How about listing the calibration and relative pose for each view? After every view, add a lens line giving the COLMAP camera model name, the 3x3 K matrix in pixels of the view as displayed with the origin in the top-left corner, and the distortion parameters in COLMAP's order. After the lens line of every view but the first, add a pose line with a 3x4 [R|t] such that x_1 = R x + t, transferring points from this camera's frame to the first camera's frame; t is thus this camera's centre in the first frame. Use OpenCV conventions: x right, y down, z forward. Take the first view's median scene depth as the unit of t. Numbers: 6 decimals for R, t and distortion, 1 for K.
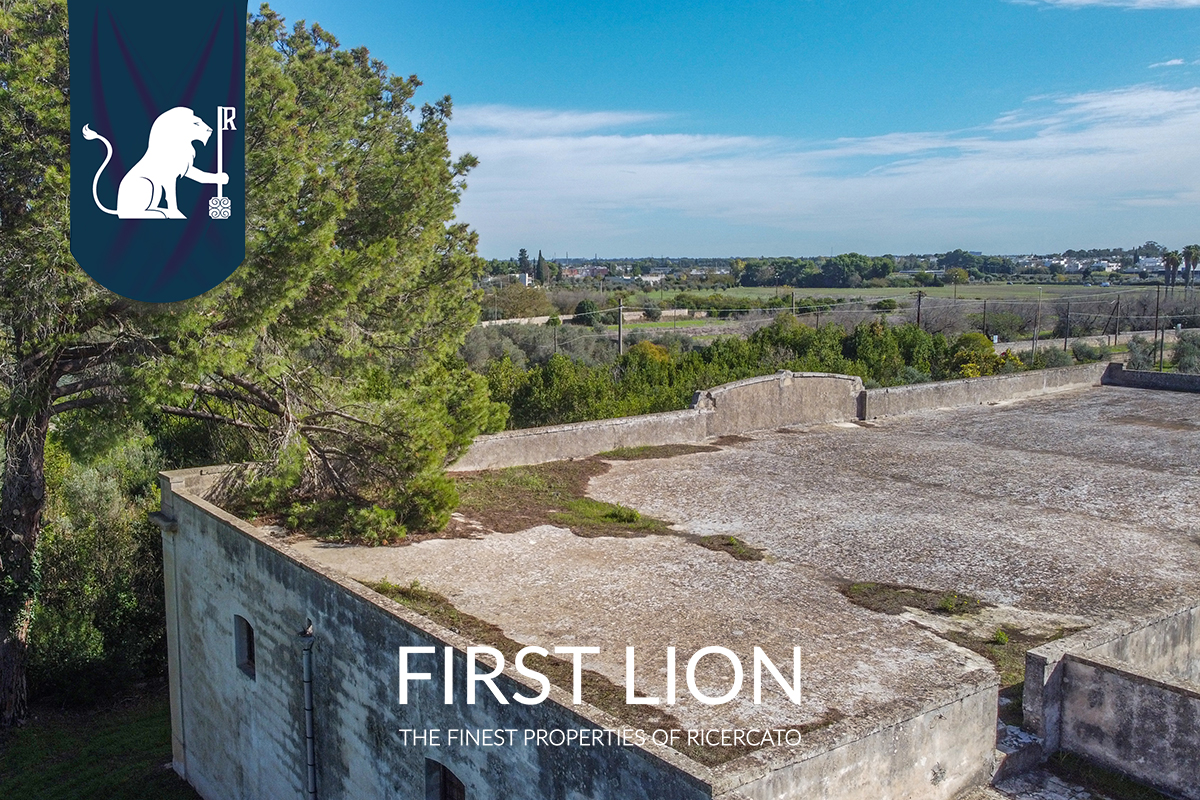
lens RADIAL K [[1061.7, 0, 448.1], [0, 1061.7, 320.9], [0, 0, 1]] dist [-0.022872, 0.010575]
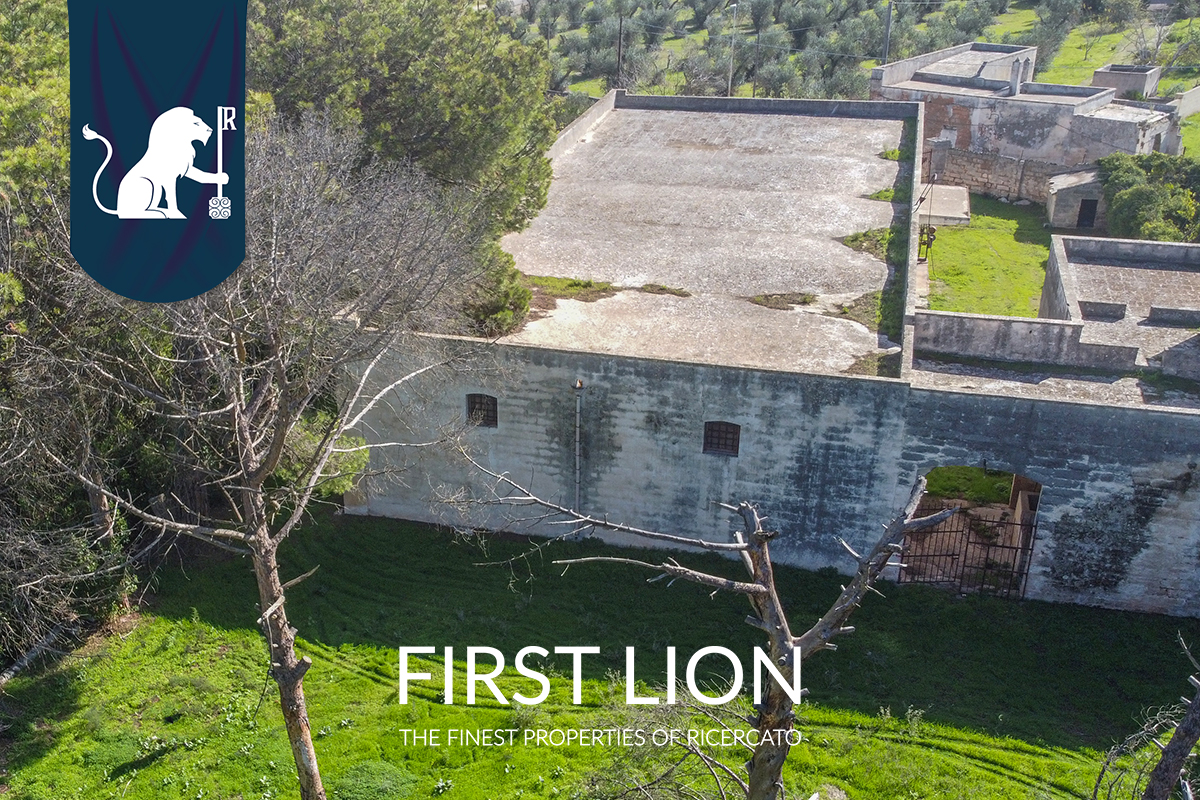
lens RADIAL K [[1249.4, 0, 420.5], [0, 1249.4, 450.8], [0, 0, 1]] dist [-0.000827, -0.003402]
pose [[0.810773, -0.263448, 0.522725, -1.679075], [0.061884, 0.926570, 0.370997, -0.459323], [-0.582080, -0.268446, 0.767542, -0.556333]]
